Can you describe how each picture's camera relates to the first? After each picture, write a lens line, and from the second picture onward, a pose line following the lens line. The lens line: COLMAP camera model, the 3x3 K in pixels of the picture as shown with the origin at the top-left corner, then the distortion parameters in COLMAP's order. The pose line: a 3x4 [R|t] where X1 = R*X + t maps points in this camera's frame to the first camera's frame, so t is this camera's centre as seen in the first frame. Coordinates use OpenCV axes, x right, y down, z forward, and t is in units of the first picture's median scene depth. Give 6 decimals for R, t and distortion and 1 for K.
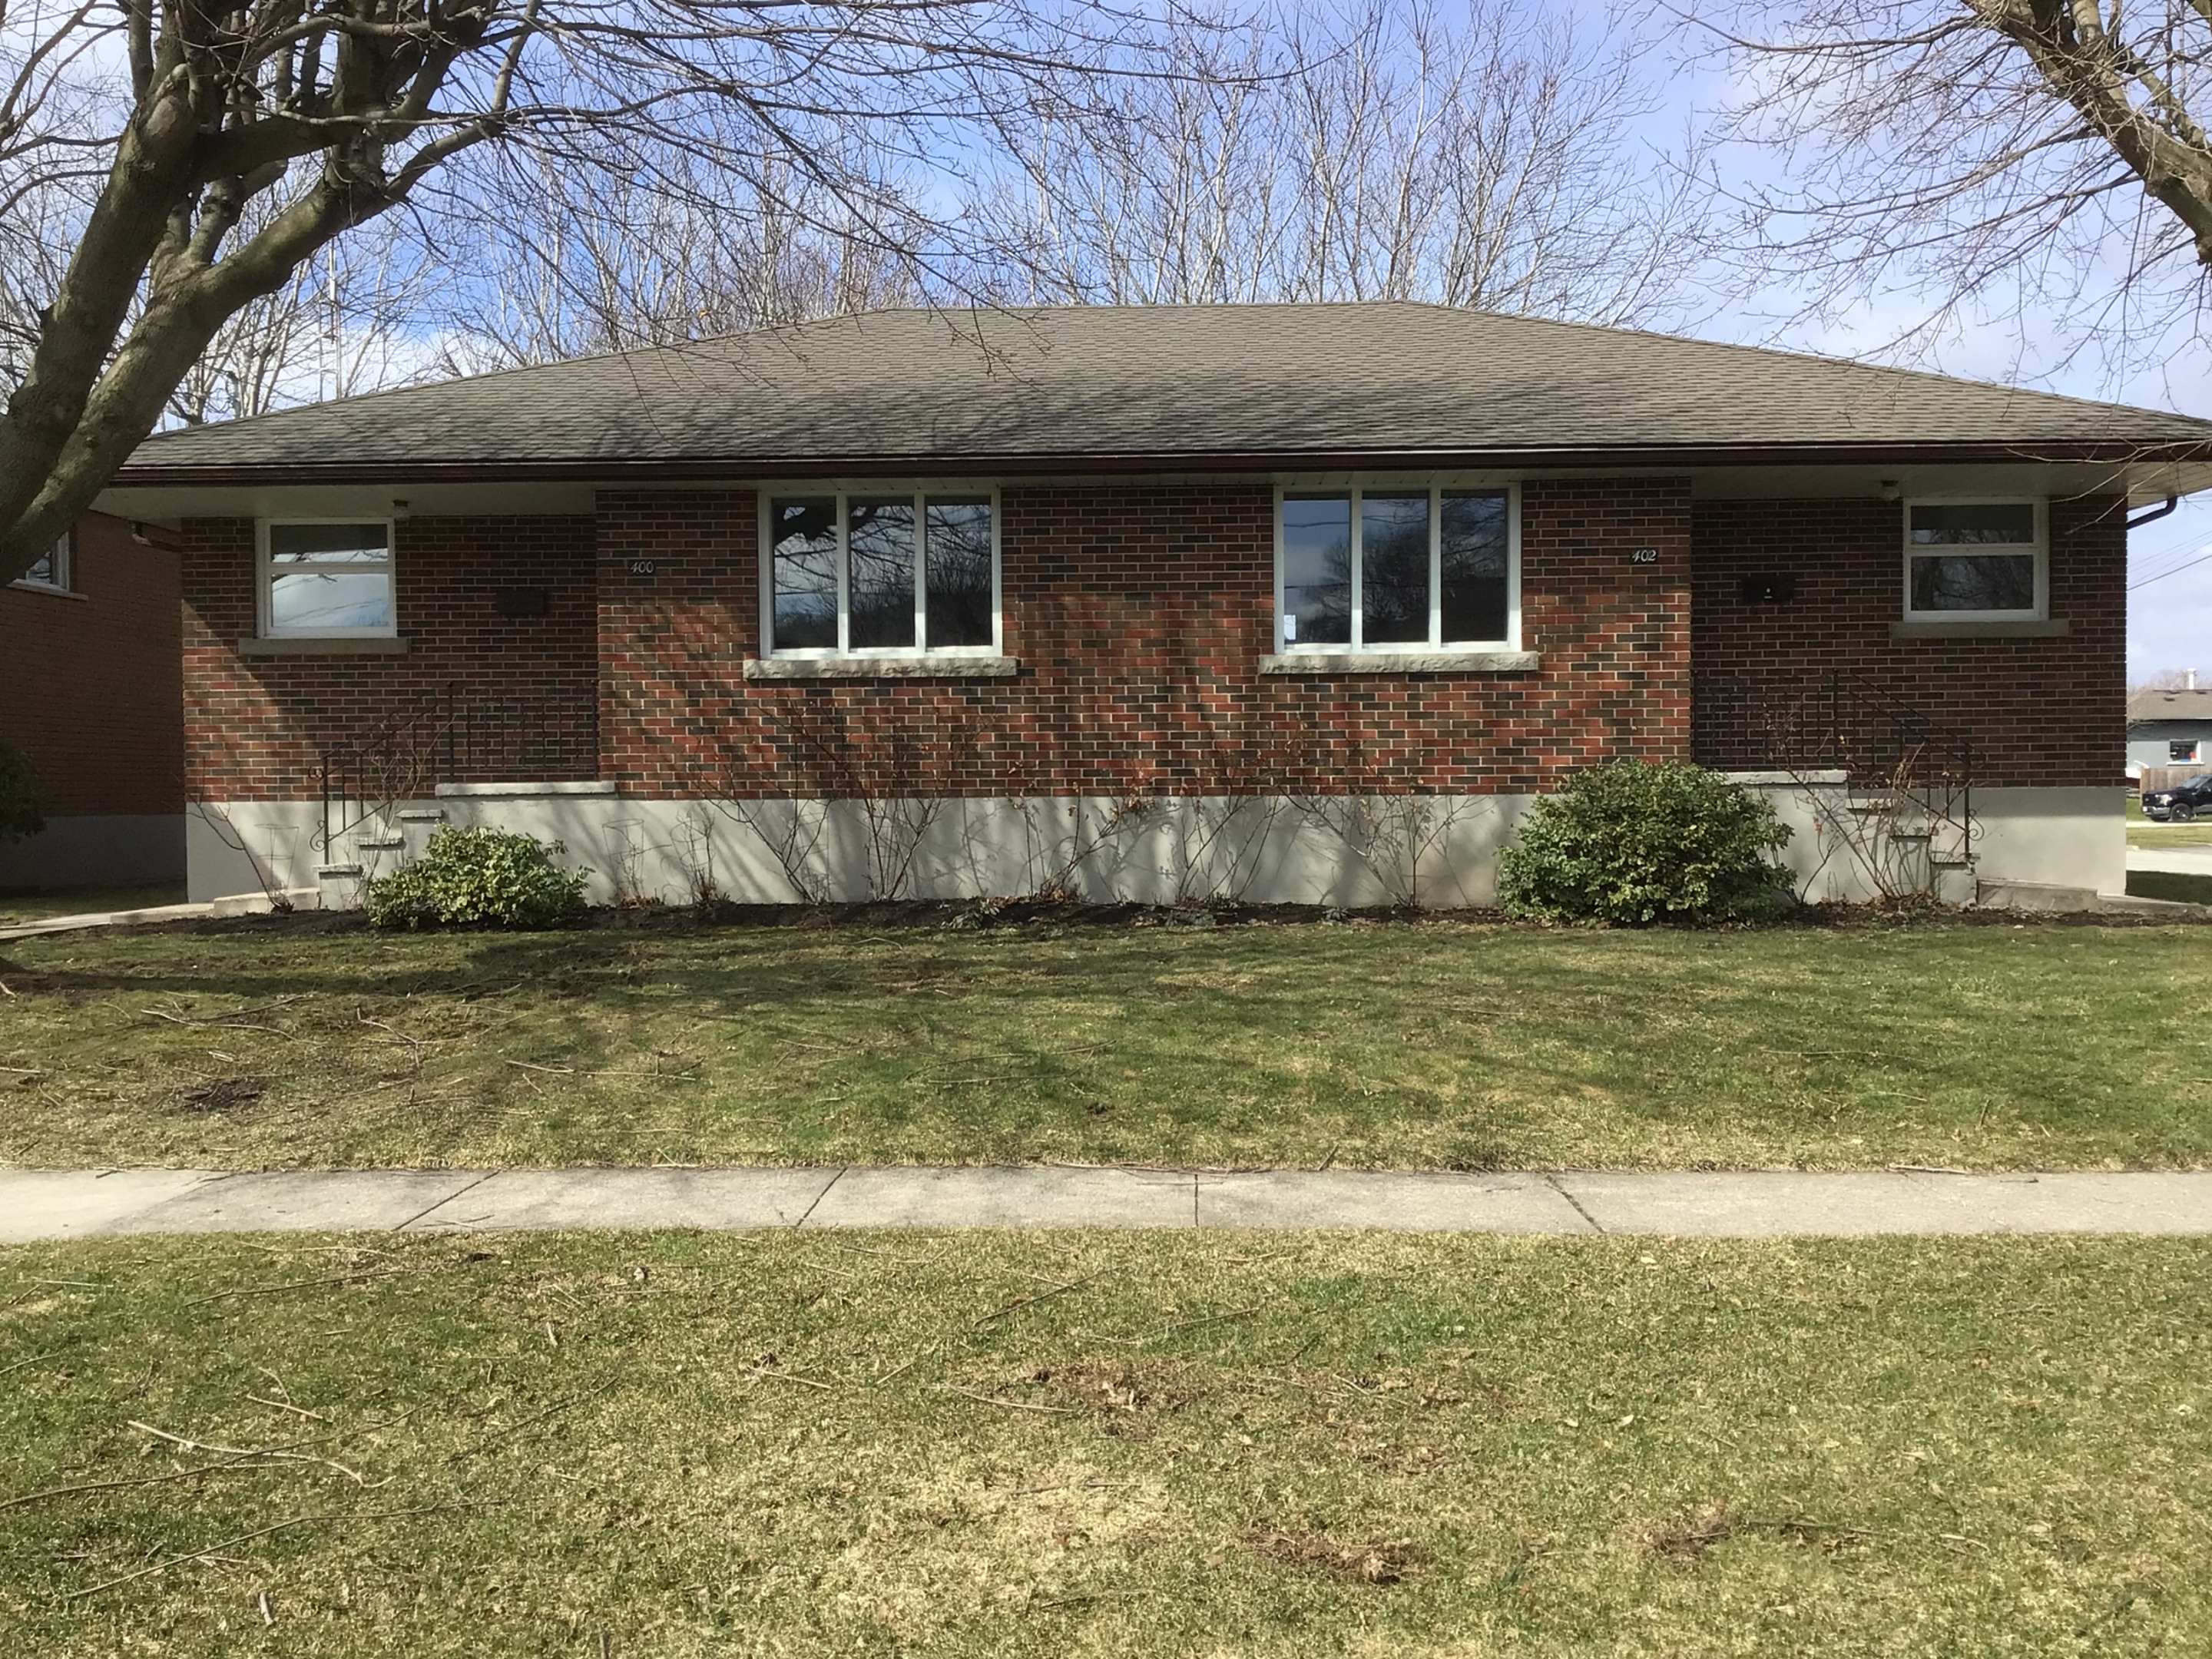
lens RADIAL K [[1952.8, 0, 1106.0], [0, 1952.8, 829.5], [0, 0, 1]] dist [0.050919, -0.005764]
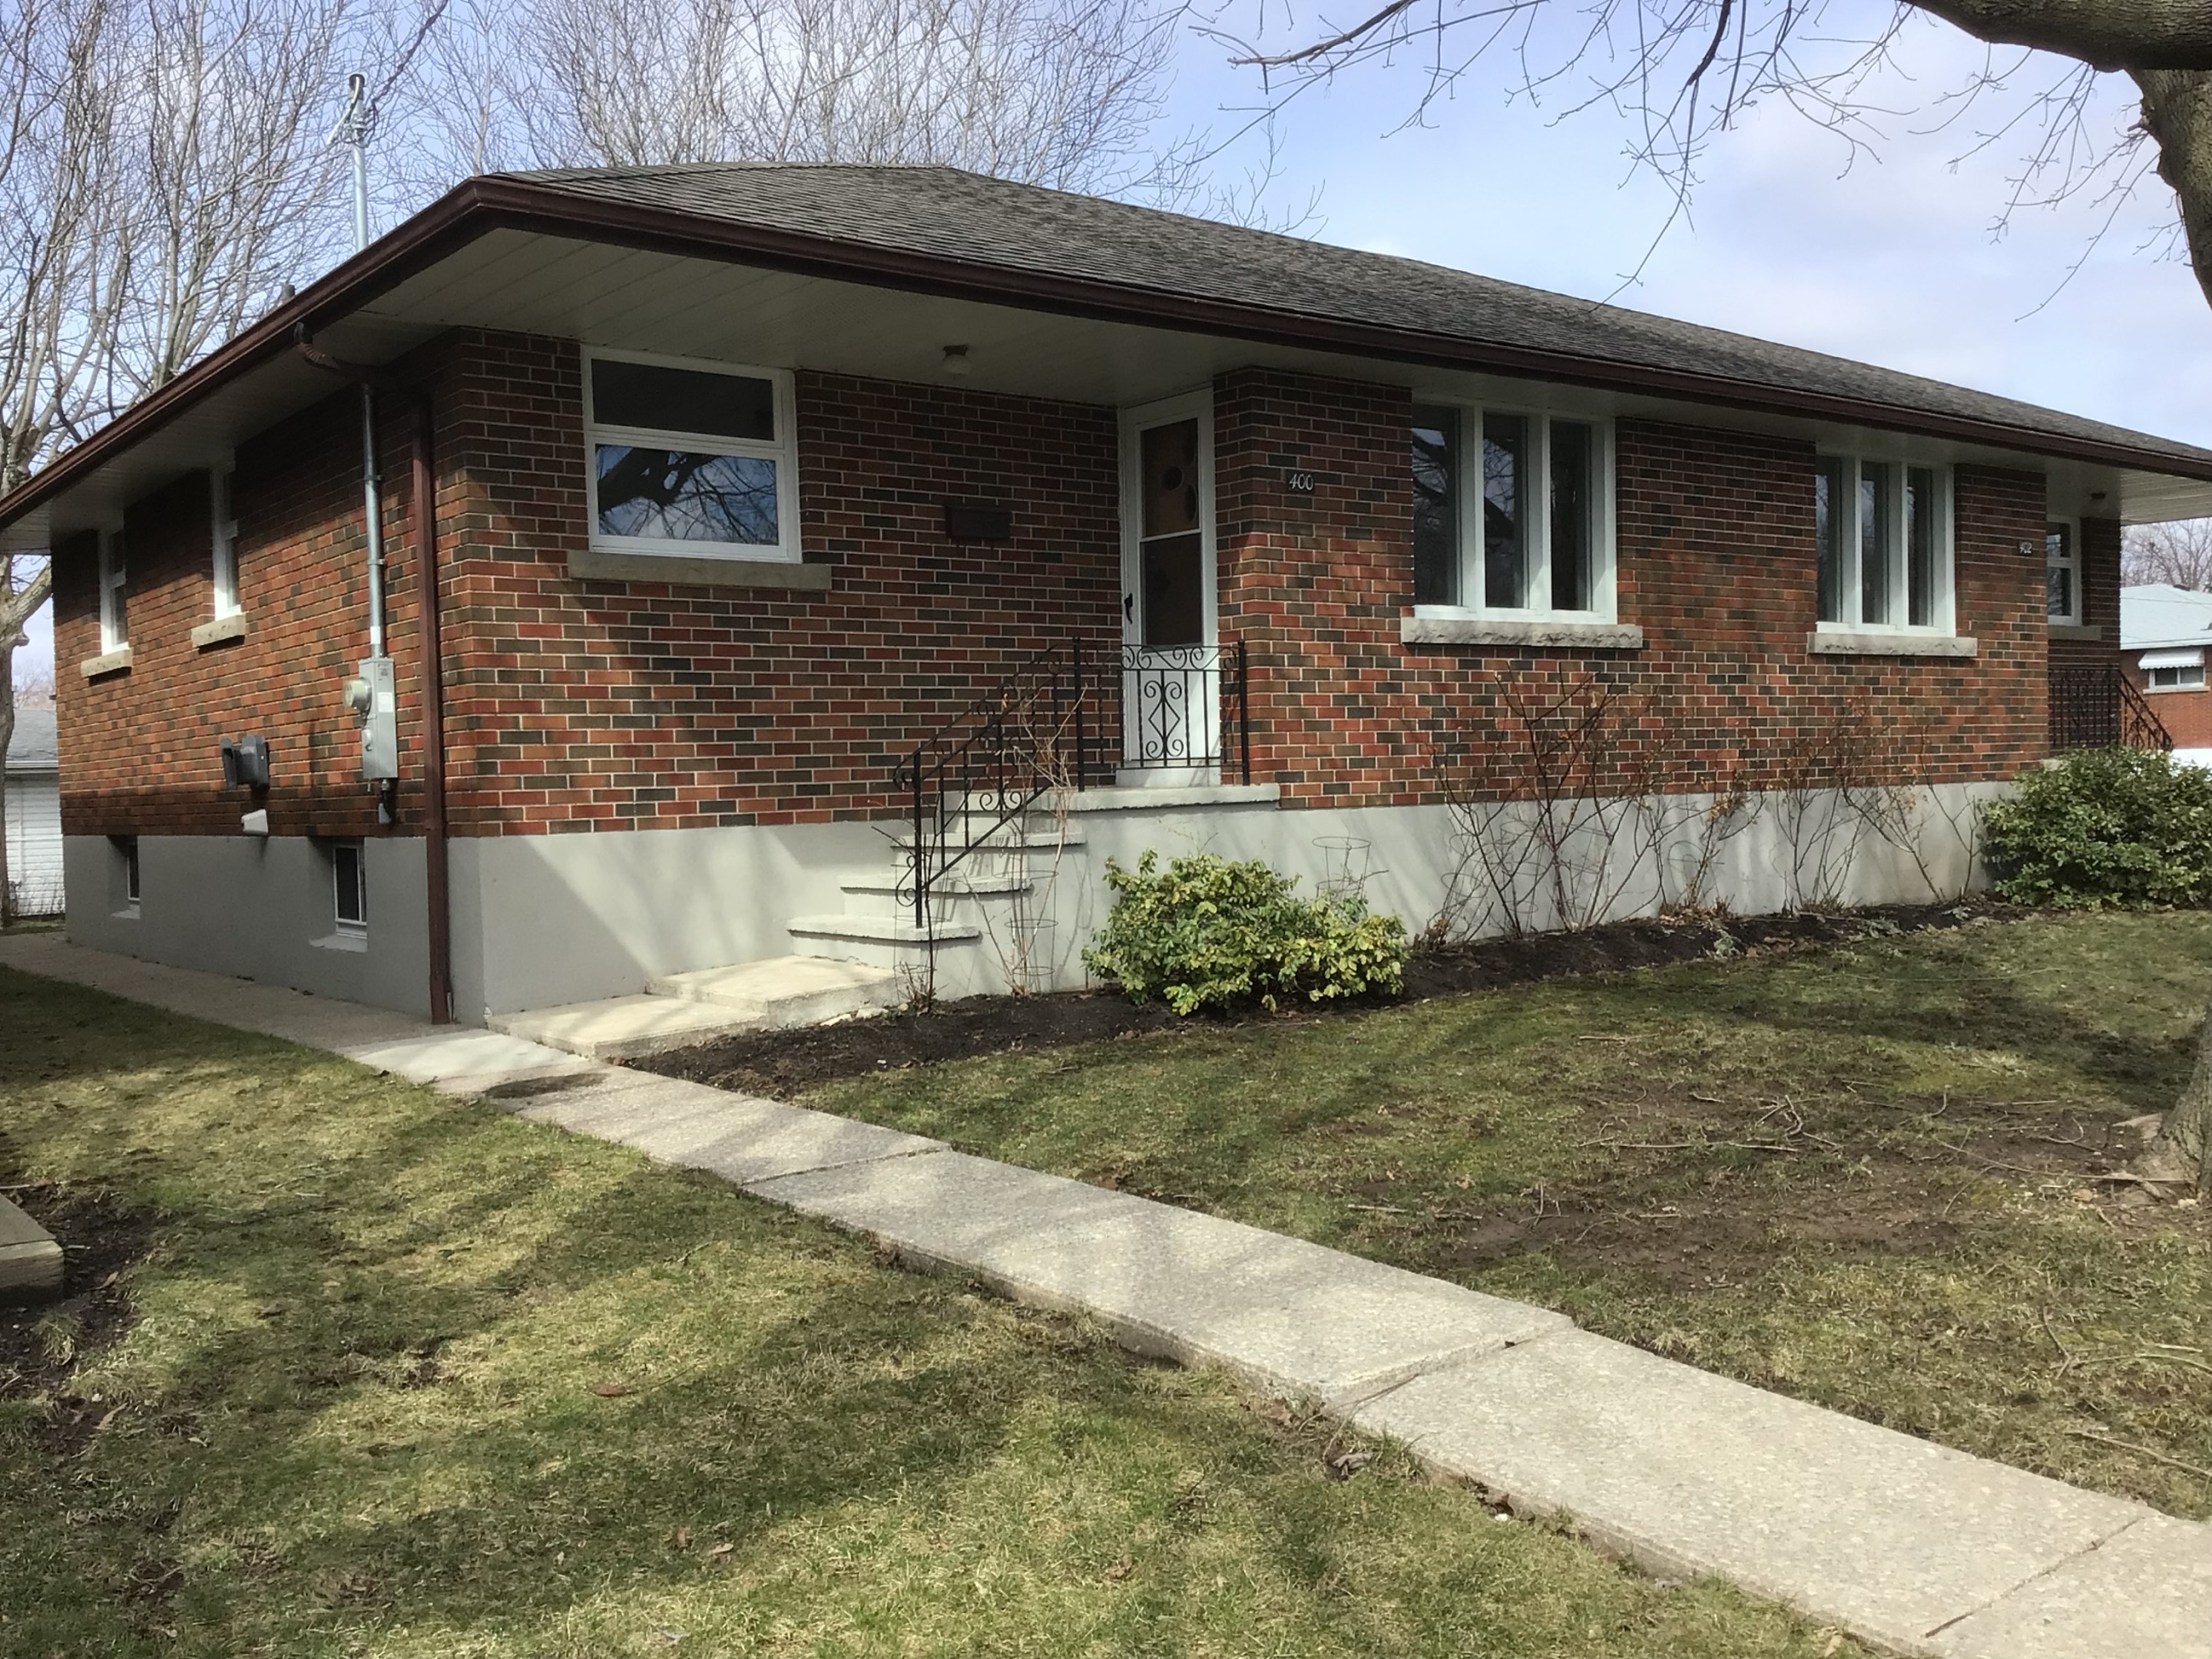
lens RADIAL K [[1952.8, 0, 1106.0], [0, 1952.8, 829.5], [0, 0, 1]] dist [0.050919, -0.005764]
pose [[0.776196, -0.030494, 0.629754, -0.738651], [0.032780, 0.999431, 0.007993, -0.016079], [-0.629639, 0.014439, 0.776753, 0.496341]]
